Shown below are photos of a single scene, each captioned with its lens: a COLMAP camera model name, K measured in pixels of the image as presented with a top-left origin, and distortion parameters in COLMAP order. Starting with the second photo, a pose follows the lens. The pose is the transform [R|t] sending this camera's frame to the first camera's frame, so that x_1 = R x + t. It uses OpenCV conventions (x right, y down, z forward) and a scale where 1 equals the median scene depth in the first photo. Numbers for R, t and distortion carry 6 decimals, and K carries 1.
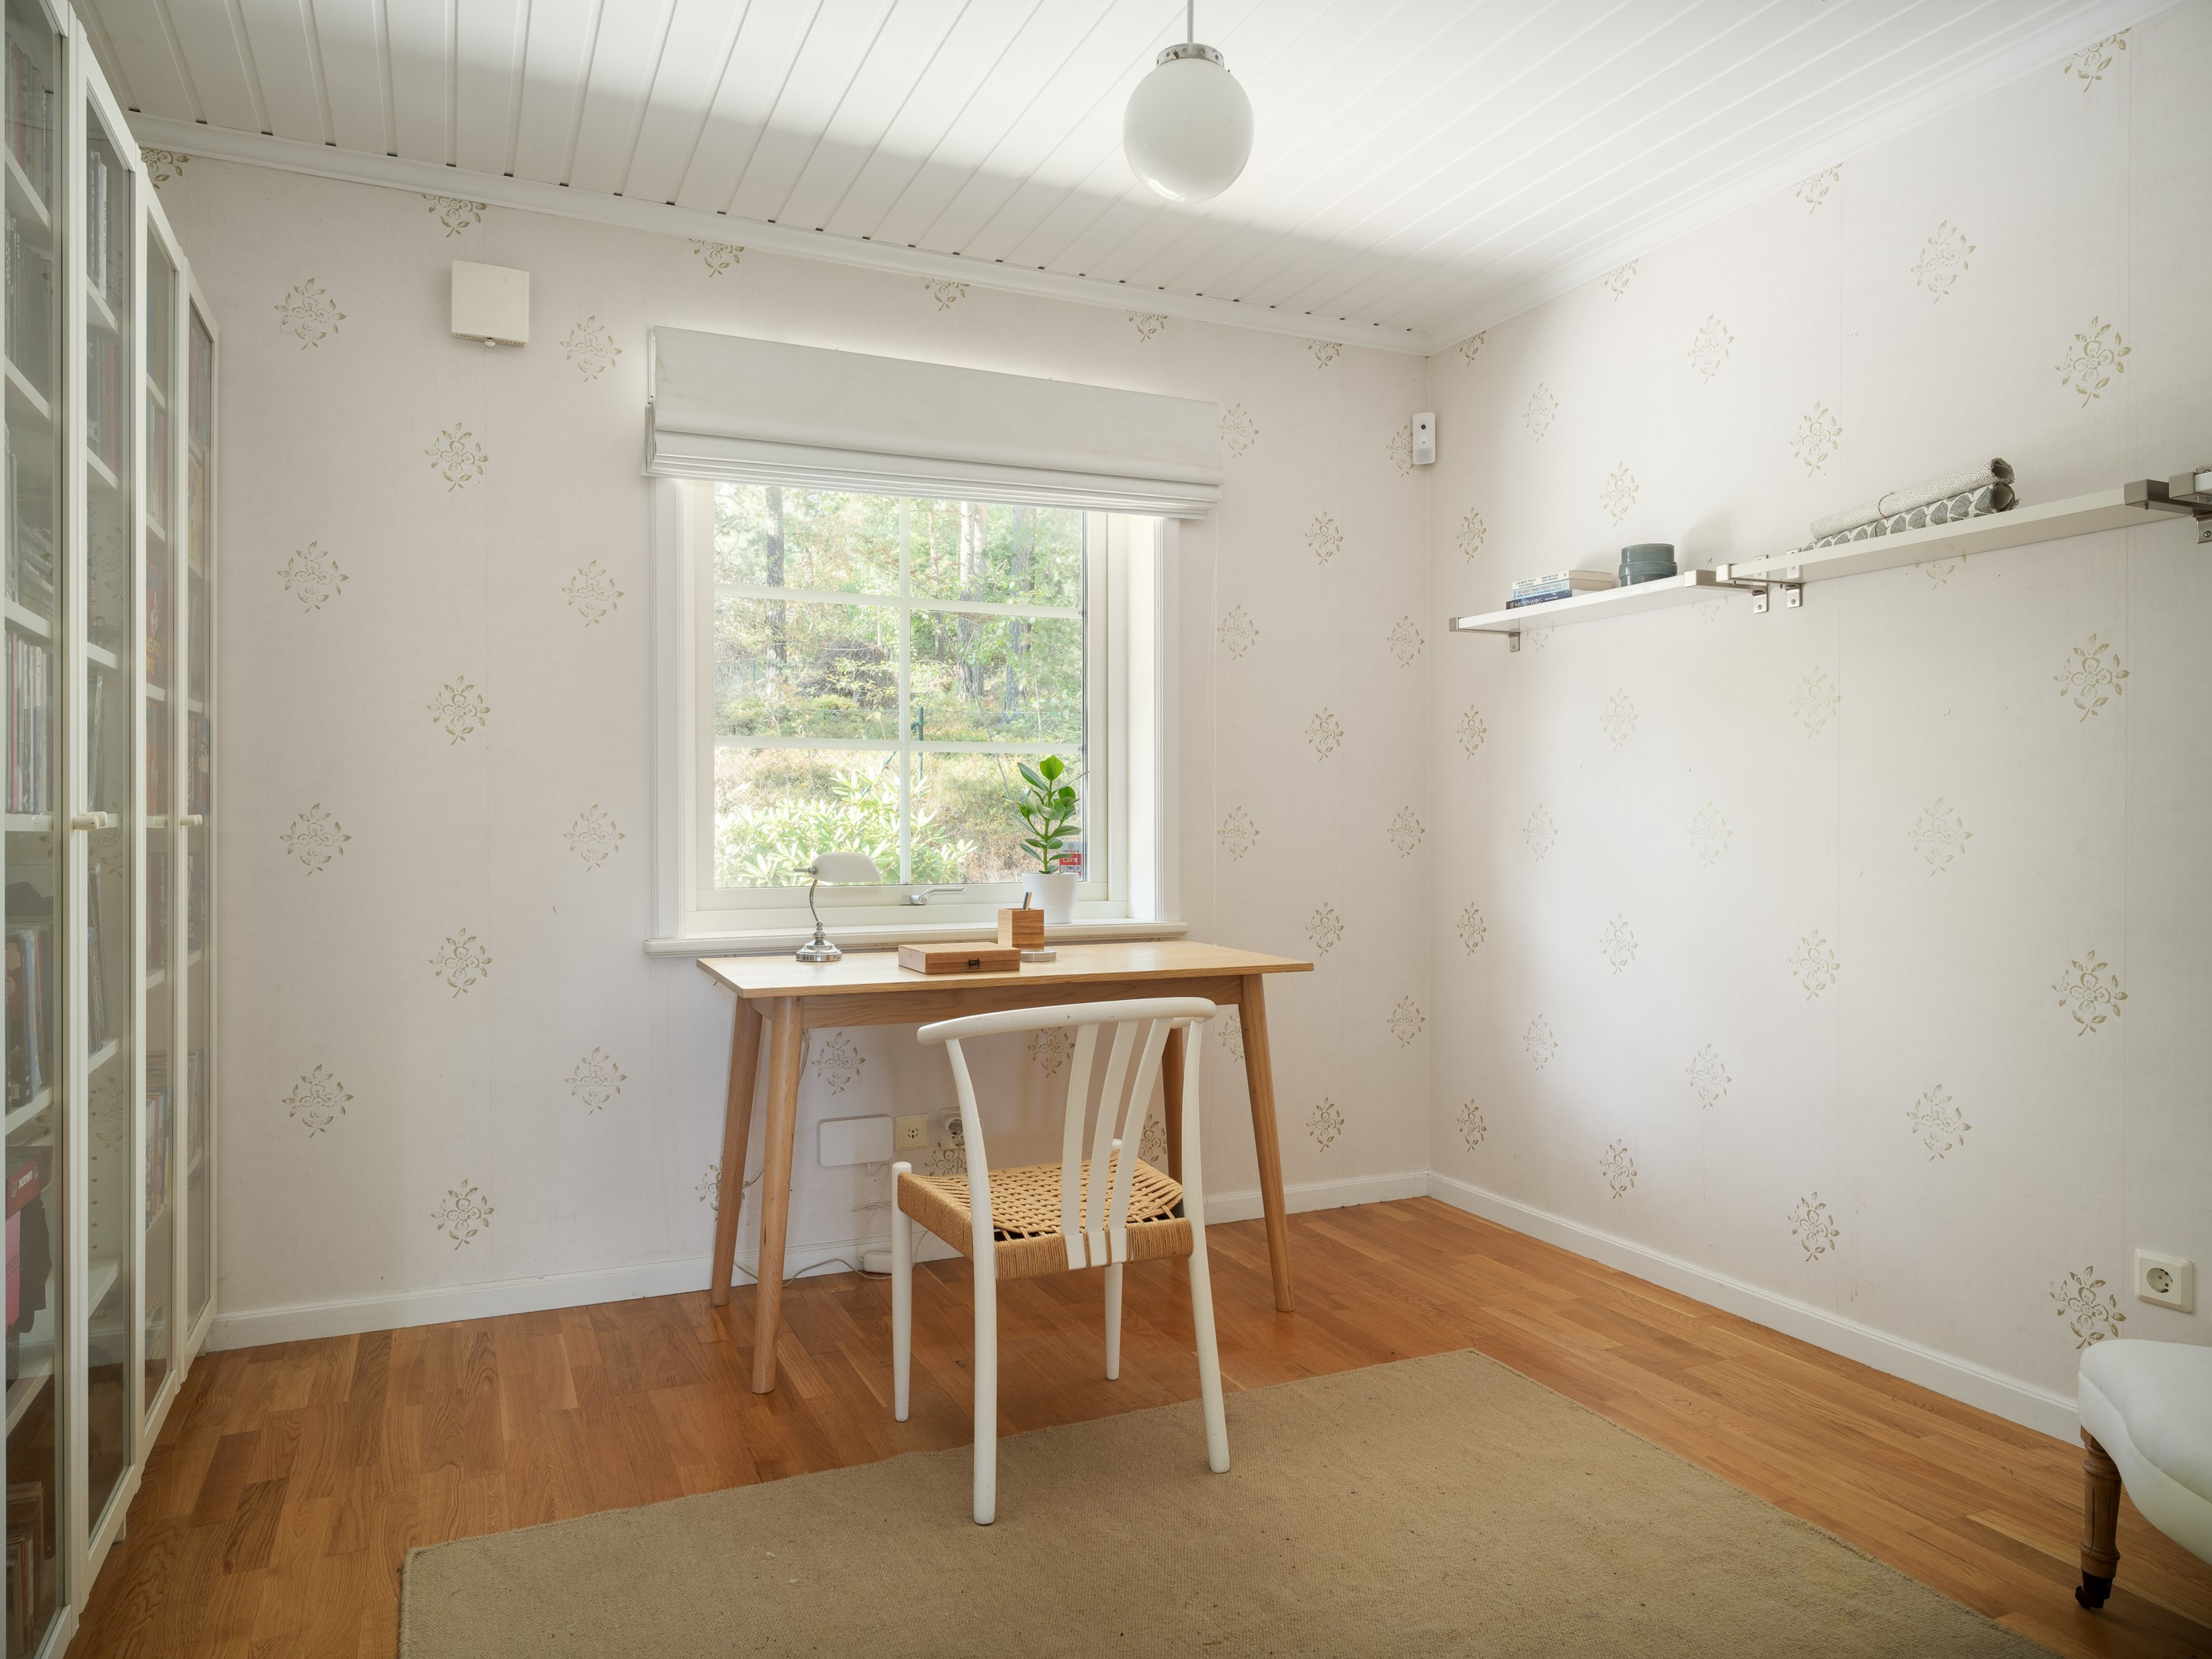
lens RADIAL K [[1430.9, 0, 1109.0], [0, 1430.9, 826.7], [0, 0, 1]] dist [0.002380, -0.001347]
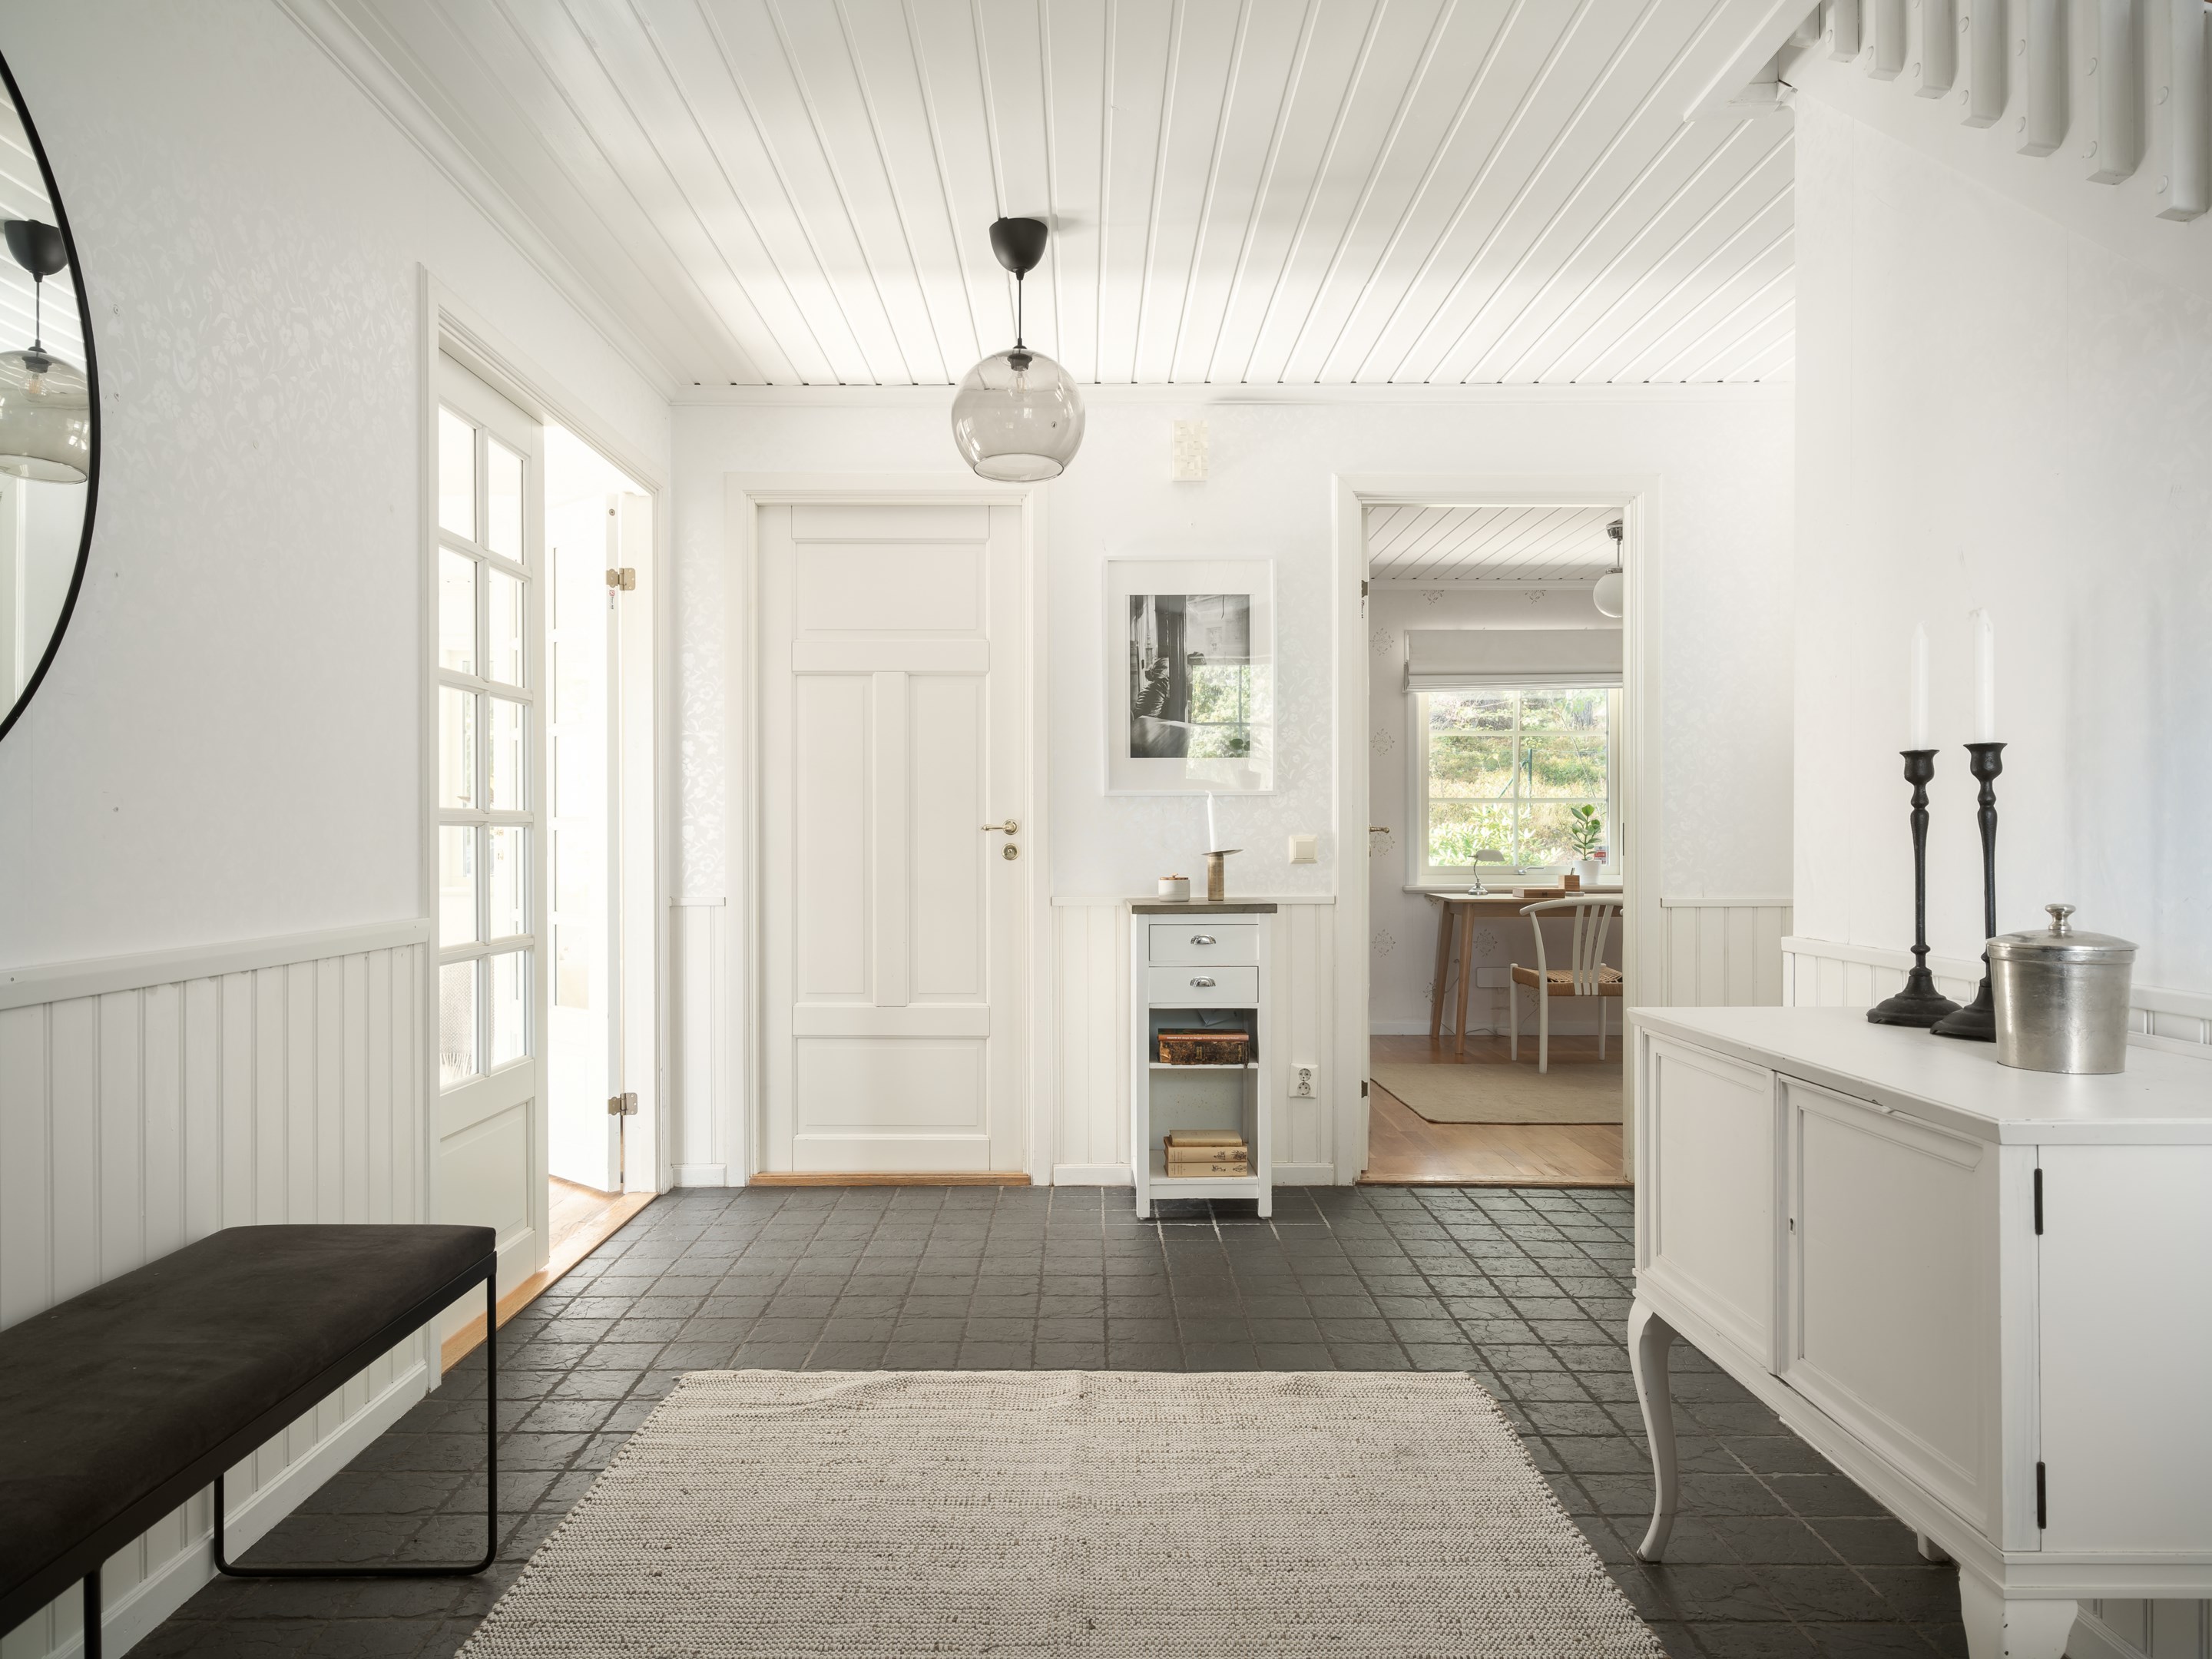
lens RADIAL K [[1430.9, 0, 1105.4], [0, 1430.9, 833.7], [0, 0, 1]] dist [0.002380, -0.001347]
pose [[0.911800, -0.002201, -0.410628, 0.194242], [-0.000700, 0.999976, -0.006914, 0.009220], [0.410634, 0.006592, 0.911777, -1.322882]]
